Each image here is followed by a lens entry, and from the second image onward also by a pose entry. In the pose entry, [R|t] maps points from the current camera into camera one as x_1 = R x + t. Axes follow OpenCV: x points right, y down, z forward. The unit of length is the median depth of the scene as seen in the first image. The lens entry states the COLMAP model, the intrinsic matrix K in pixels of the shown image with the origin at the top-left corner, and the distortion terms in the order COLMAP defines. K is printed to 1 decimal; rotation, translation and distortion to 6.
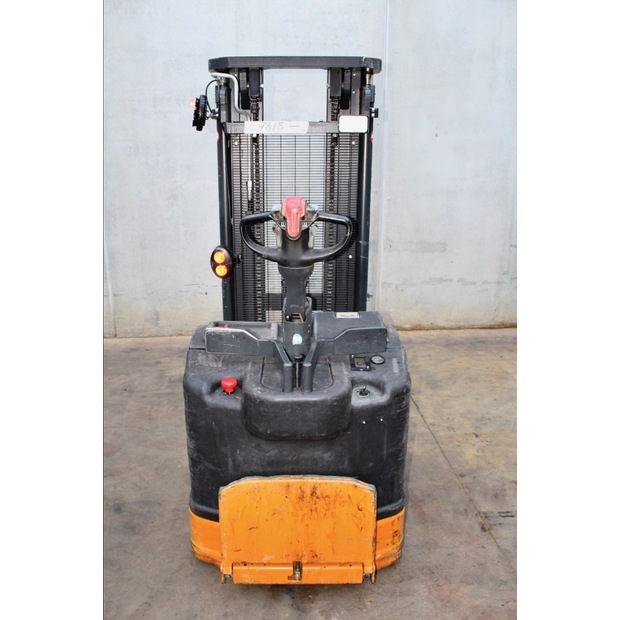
lens RADIAL K [[511.4, 0, 290.3], [0, 511.4, 310.9], [0, 0, 1]] dist [-0.159754, 0.143823]
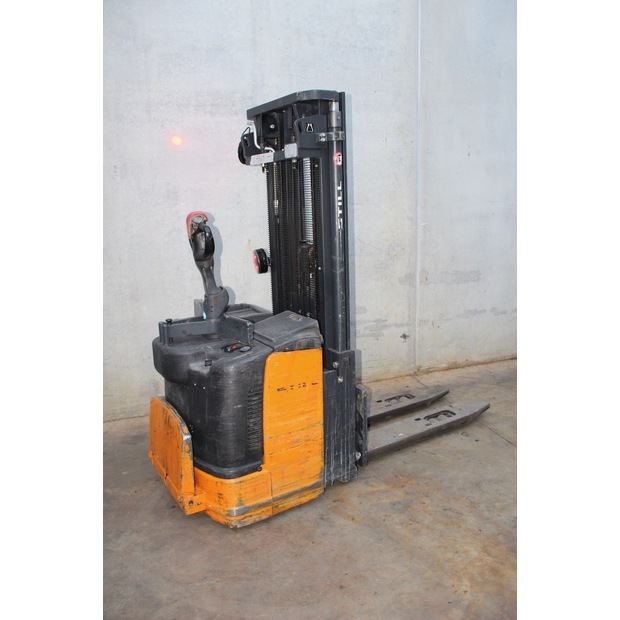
lens RADIAL K [[511.4, 0, 310.8], [0, 511.4, 313.4], [0, 0, 1]] dist [-0.159754, 0.143823]
pose [[0.959002, -0.076729, 0.272815, -0.253026], [0.089908, 0.995295, -0.036118, -0.055757], [-0.268760, 0.059165, 0.961388, 0.216224]]
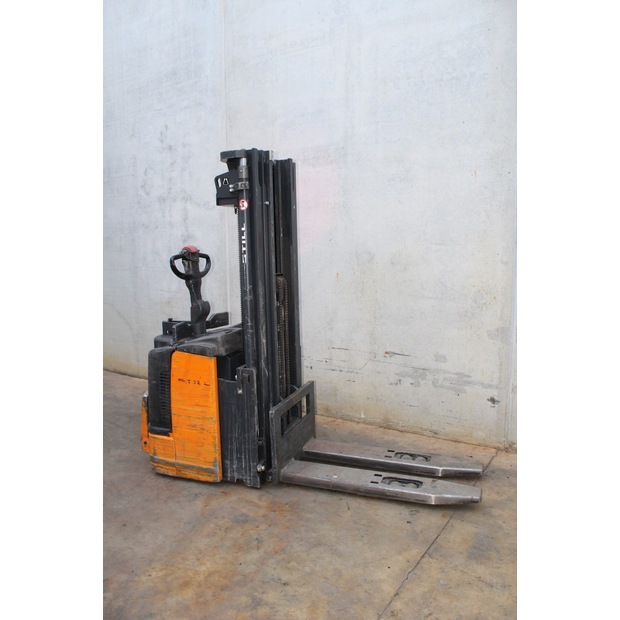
lens RADIAL K [[511.4, 0, 310.2], [0, 511.4, 313.4], [0, 0, 1]] dist [-0.159754, 0.143823]
pose [[0.811451, 0.081269, -0.578742, 0.372425], [-0.151970, 0.985560, -0.074681, -0.064420], [0.564315, 0.148552, 0.812084, 0.257902]]
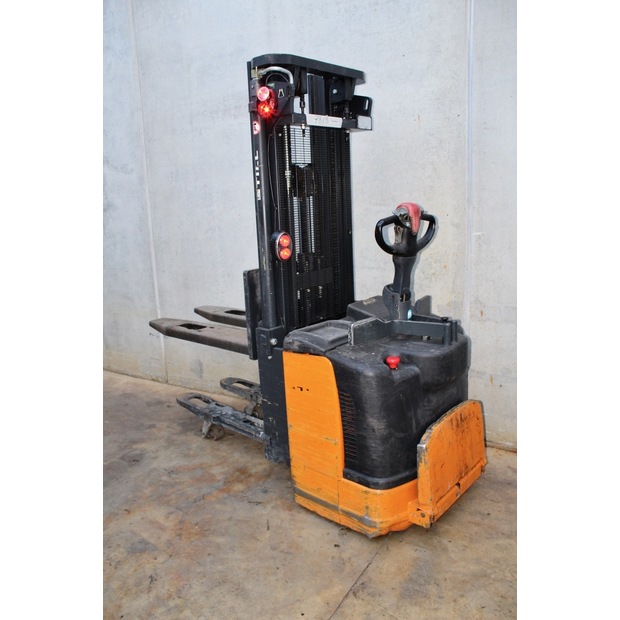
lens RADIAL K [[511.4, 0, 310.1], [0, 511.4, 312.7], [0, 0, 1]] dist [-0.159754, 0.143823]
pose [[0.833857, 0.094637, -0.543807, 0.370570], [-0.113258, 0.993565, -0.000759, -0.108263], [0.540236, 0.062223, 0.839210, 0.396388]]
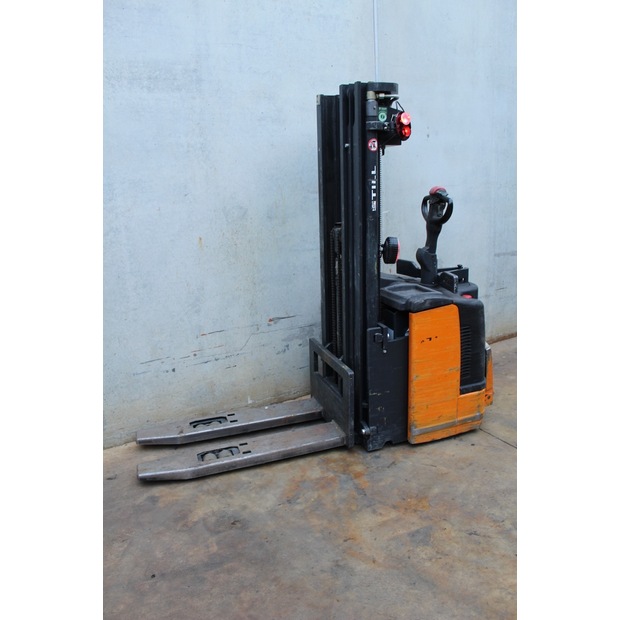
lens RADIAL K [[511.4, 0, 309.1], [0, 511.4, 311.6], [0, 0, 1]] dist [-0.159754, 0.143823]
pose [[0.890478, -0.143462, 0.431819, -0.297645], [0.156770, 0.987623, 0.004830, -0.090447], [-0.427168, 0.063395, 0.901947, 0.331522]]
